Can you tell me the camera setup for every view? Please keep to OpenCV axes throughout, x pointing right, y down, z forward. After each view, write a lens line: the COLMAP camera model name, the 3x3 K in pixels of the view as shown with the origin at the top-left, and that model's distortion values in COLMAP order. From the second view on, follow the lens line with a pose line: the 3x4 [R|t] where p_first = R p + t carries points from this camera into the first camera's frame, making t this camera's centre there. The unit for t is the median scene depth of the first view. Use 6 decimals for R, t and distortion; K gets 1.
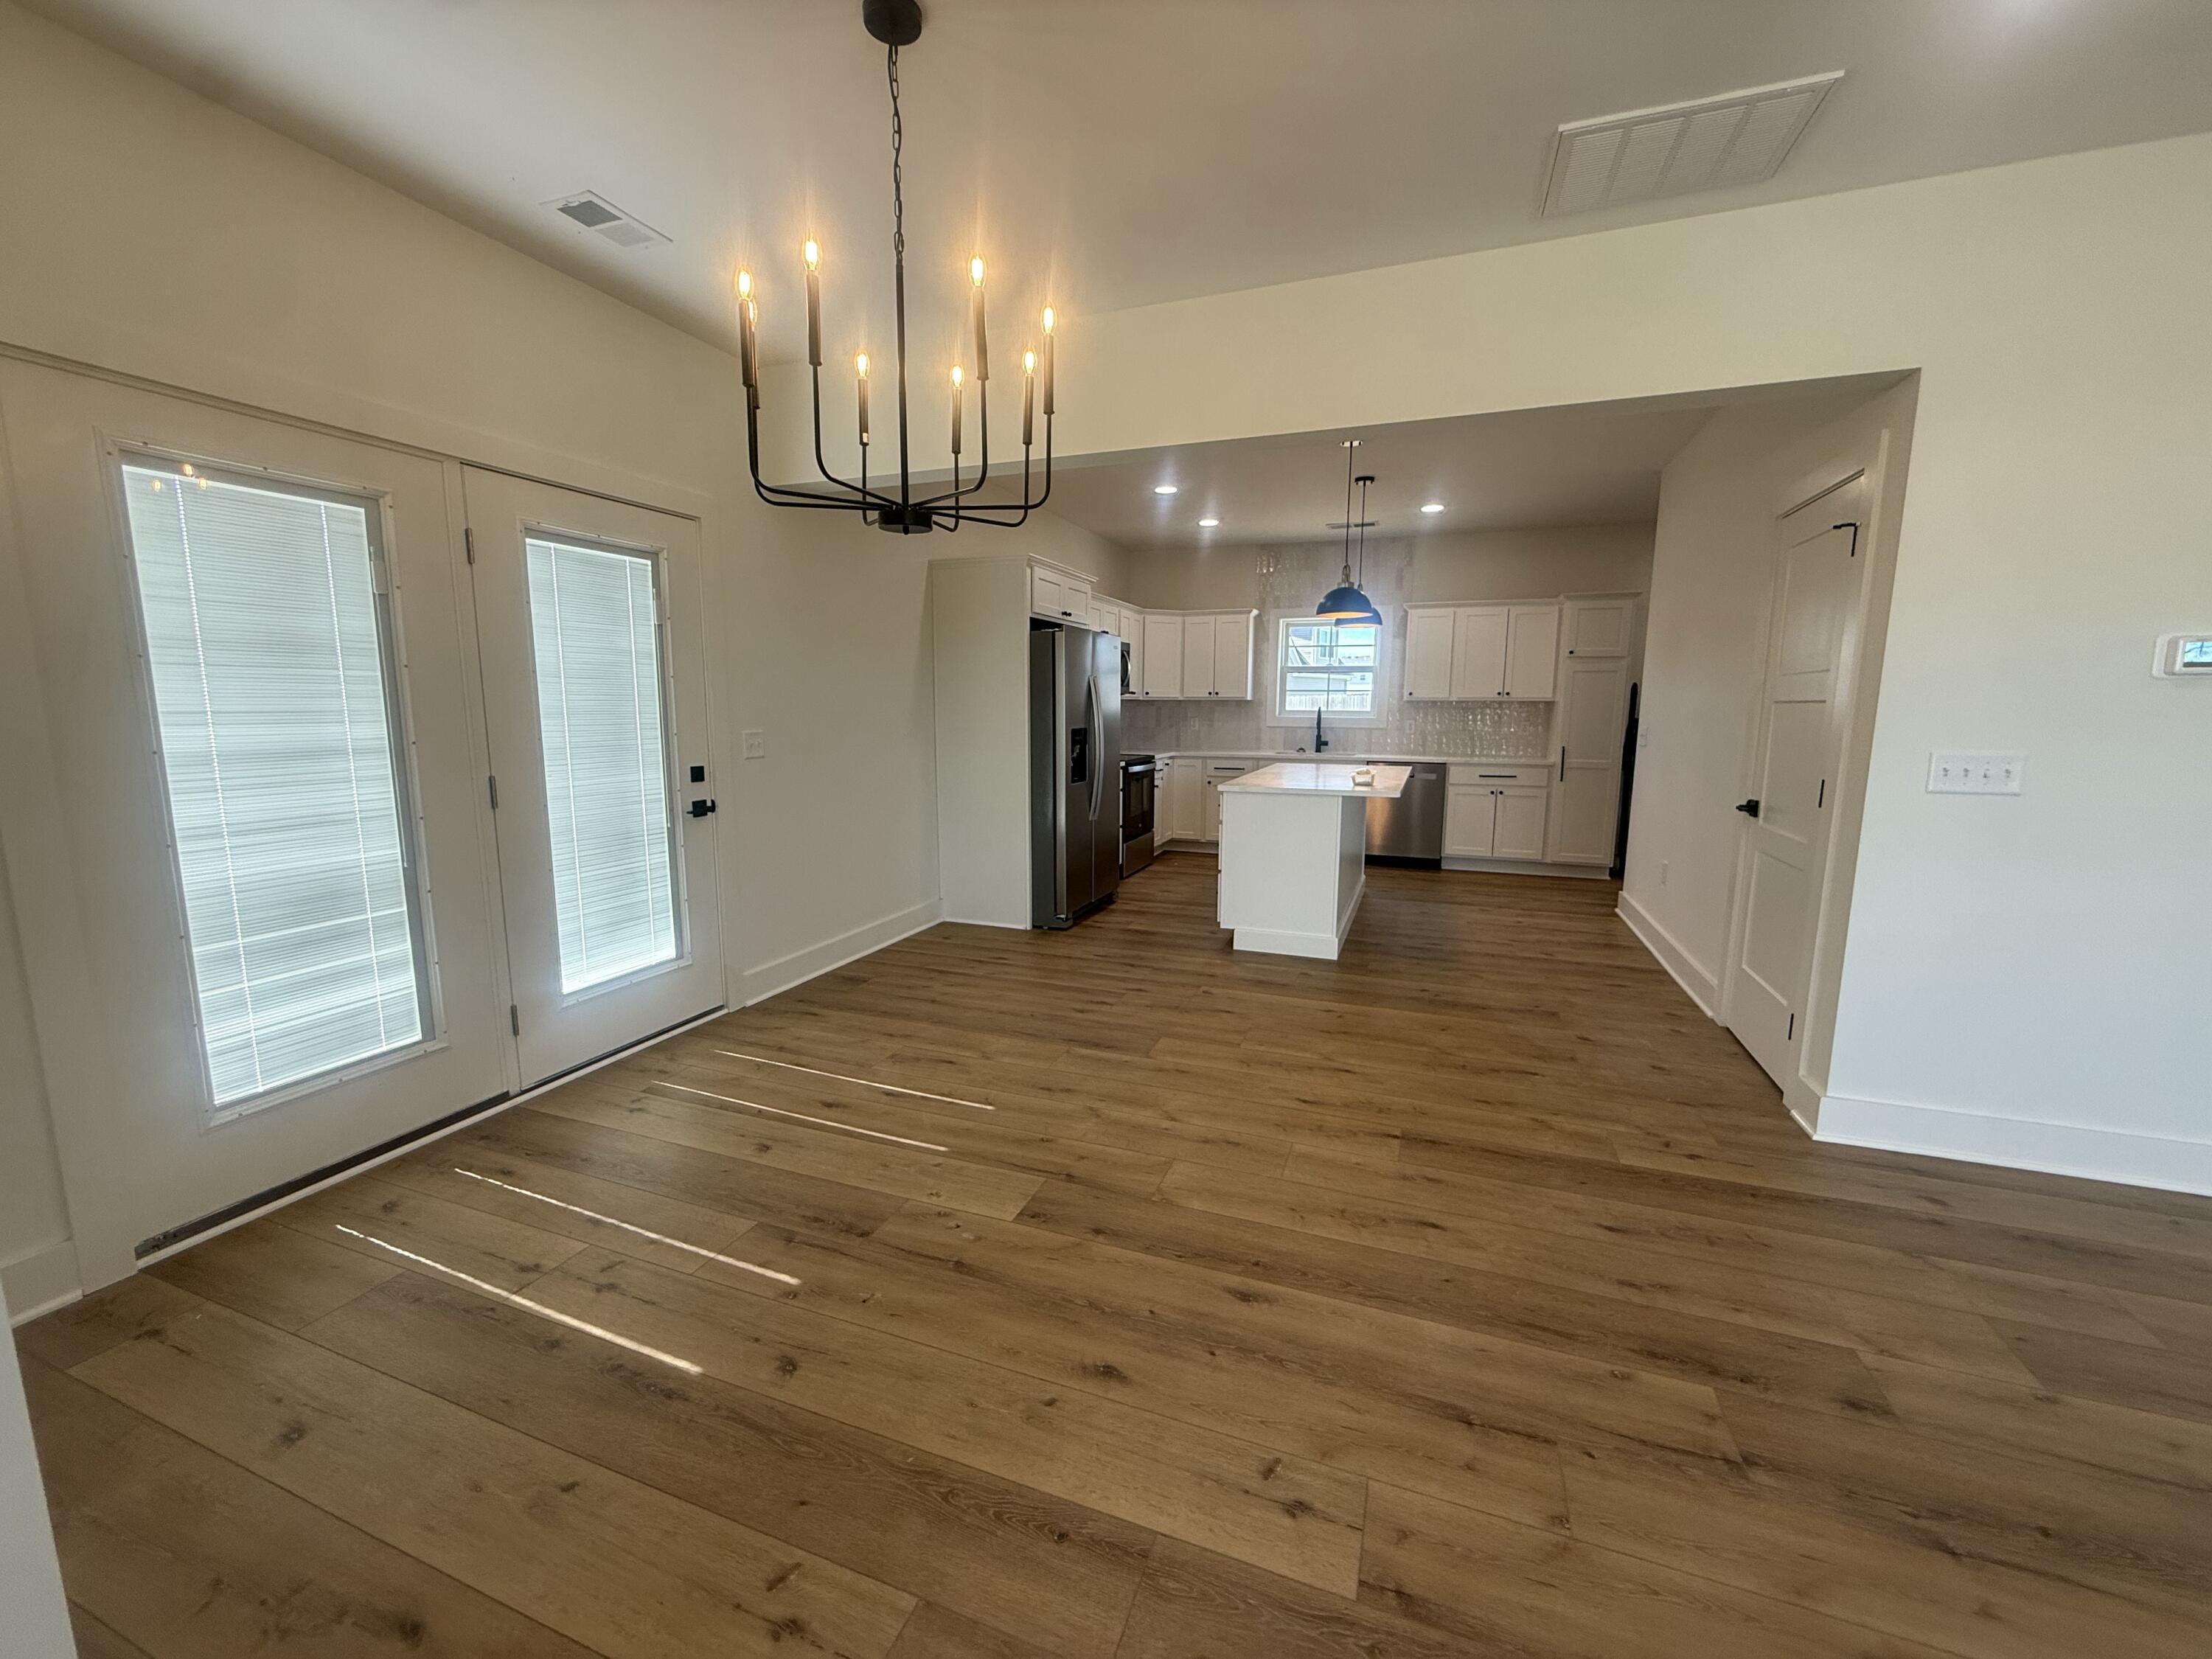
lens RADIAL K [[881.7, 0, 1100.6], [0, 881.7, 827.5], [0, 0, 1]] dist [-0.001210, 0.000609]
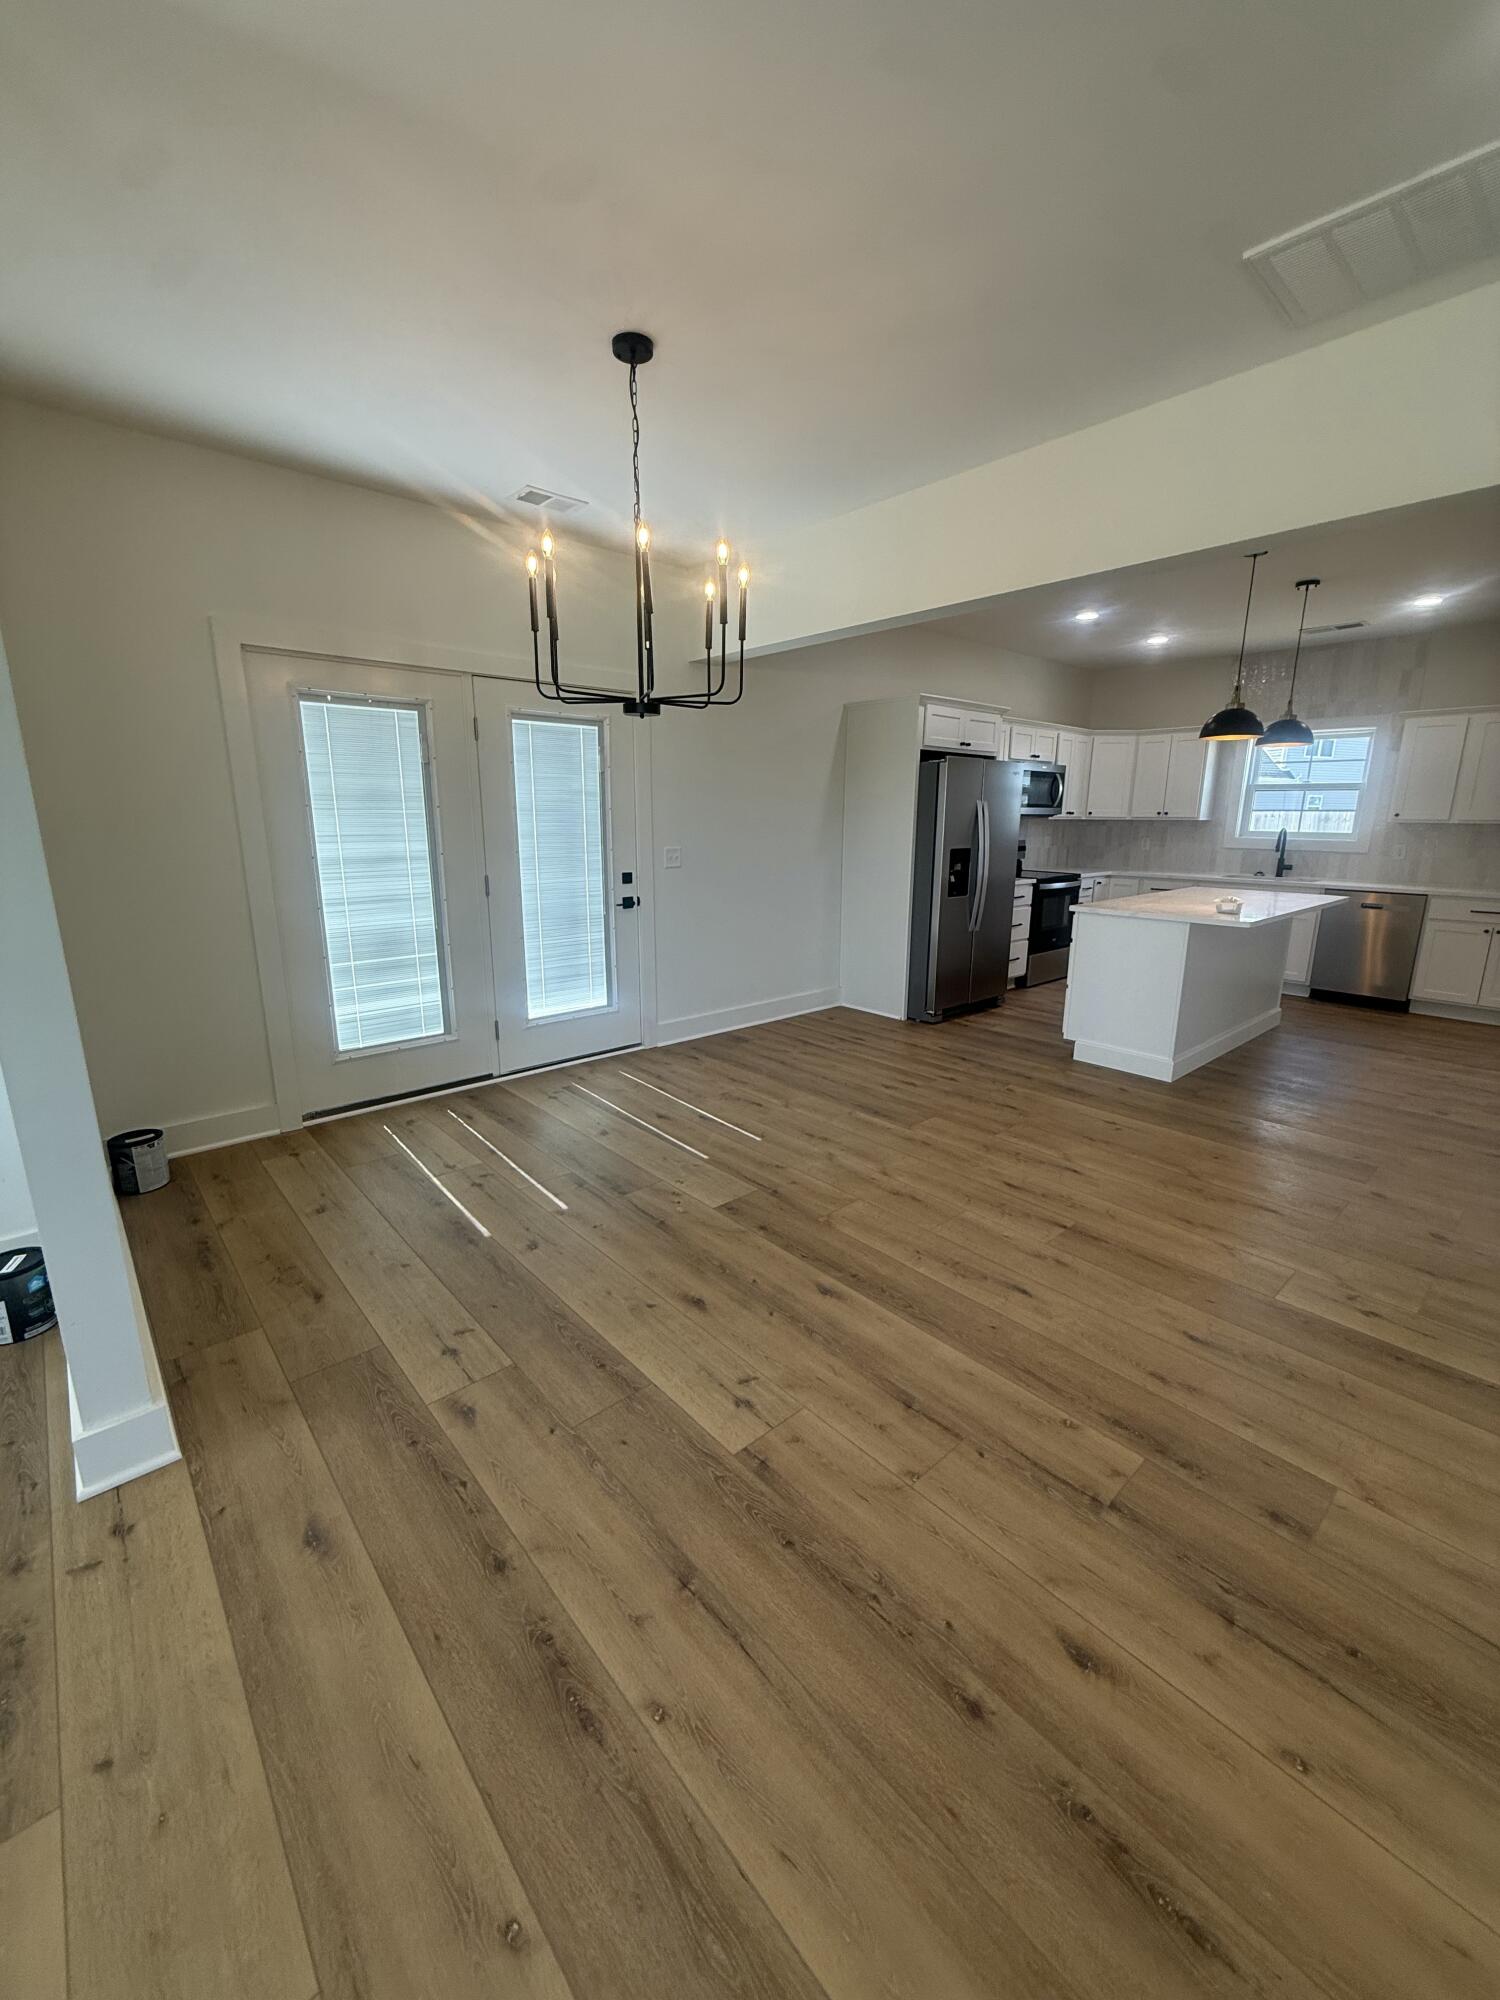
lens RADIAL K [[797.2, 0, 750.7], [0, 797.2, 993.0], [0, 0, 1]] dist [-0.001210, 0.000609]
pose [[0.888278, 0.102205, -0.447791, 0.378868], [-0.065926, 0.993204, 0.095916, -0.016406], [0.454551, -0.055679, 0.888979, -0.067317]]
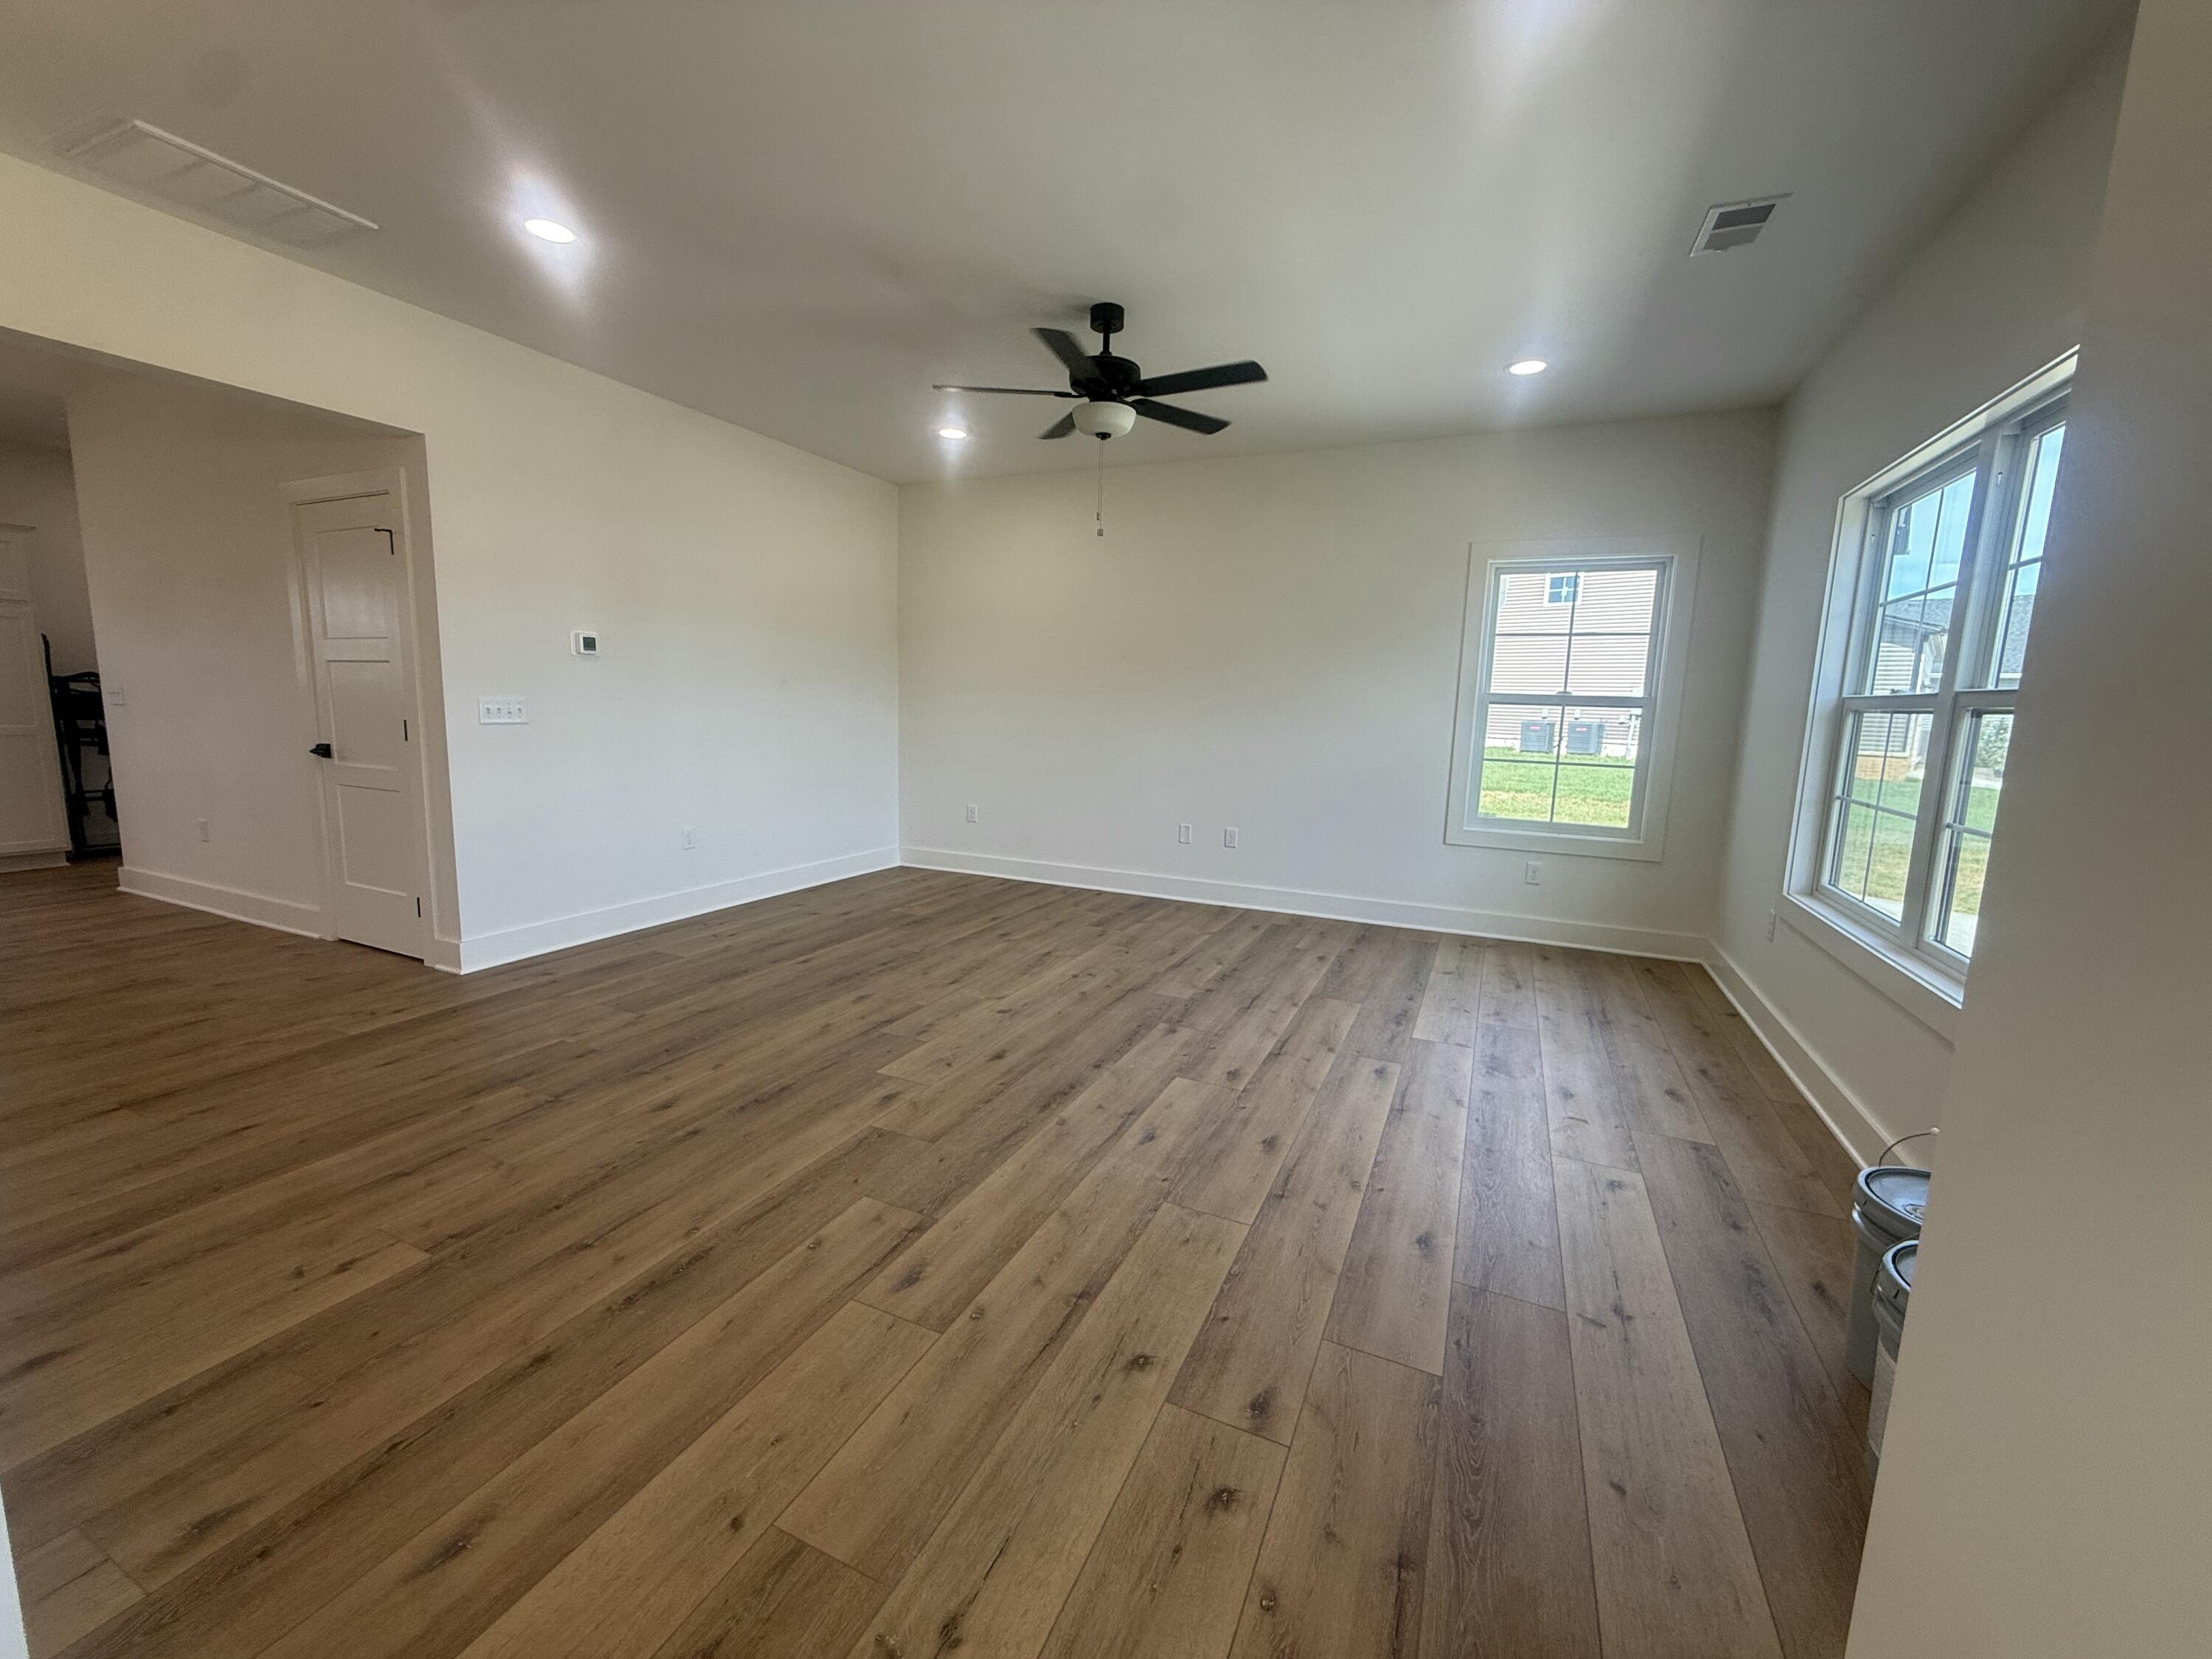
lens RADIAL K [[881.7, 0, 1100.6], [0, 881.7, 827.5], [0, 0, 1]] dist [-0.001210, 0.000609]
pose [[0.063406, -0.144518, 0.987469, -0.451244], [0.110535, 0.984389, 0.136969, 0.039190], [-0.991848, 0.100465, 0.078390, -0.138375]]
